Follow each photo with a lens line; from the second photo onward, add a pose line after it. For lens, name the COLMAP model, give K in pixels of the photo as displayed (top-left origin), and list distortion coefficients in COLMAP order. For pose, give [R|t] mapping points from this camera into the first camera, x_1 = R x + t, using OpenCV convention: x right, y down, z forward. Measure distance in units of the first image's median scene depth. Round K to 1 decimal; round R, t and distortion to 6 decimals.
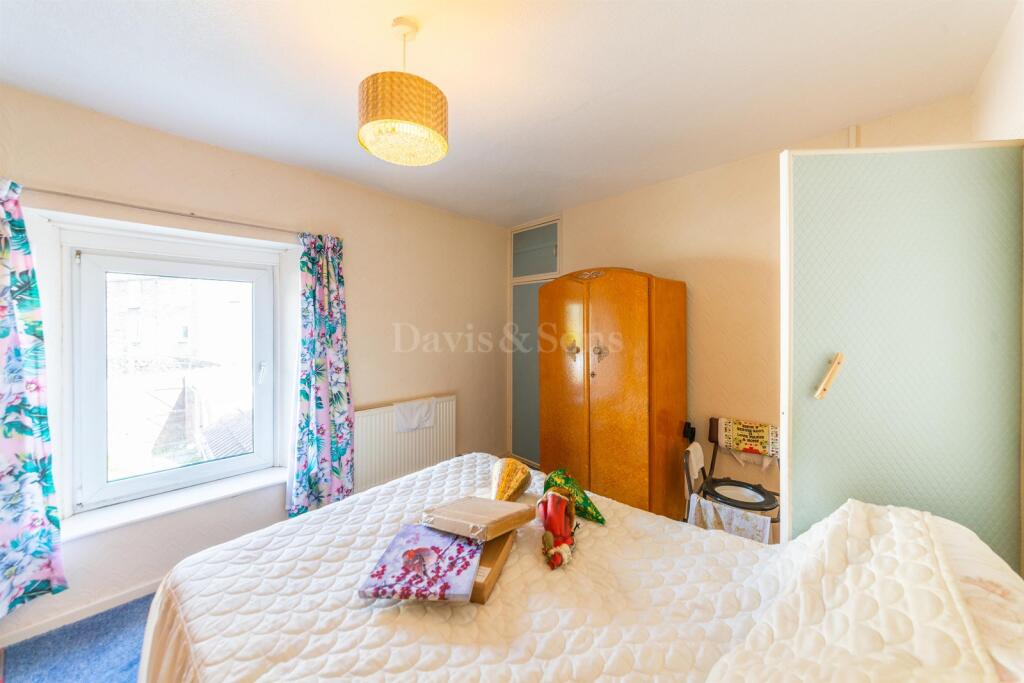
lens RADIAL K [[366.9, 0, 511.9], [0, 366.9, 328.1], [0, 0, 1]] dist [0.000179, -0.000026]
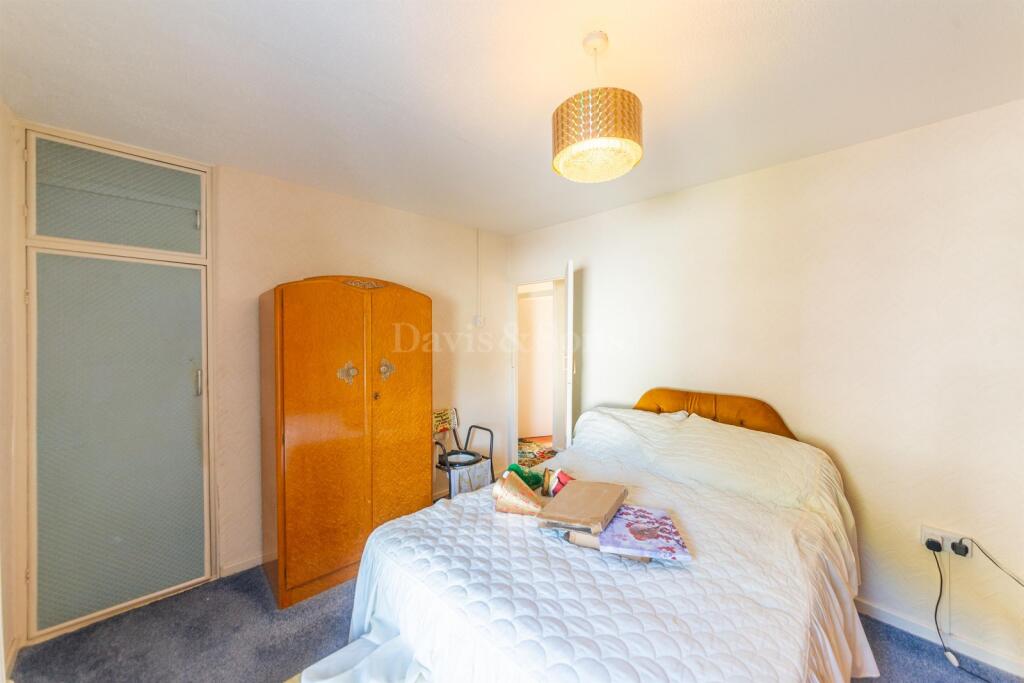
lens RADIAL K [[367.2, 0, 512.0], [0, 367.2, 341.5], [0, 0, 1]] dist [-0.000147, -0.000040]
pose [[0.004567, -0.007179, 0.999964, -1.329005], [0.003816, 0.999967, 0.007162, -0.027455], [-0.999982, 0.003783, 0.004594, 1.273146]]
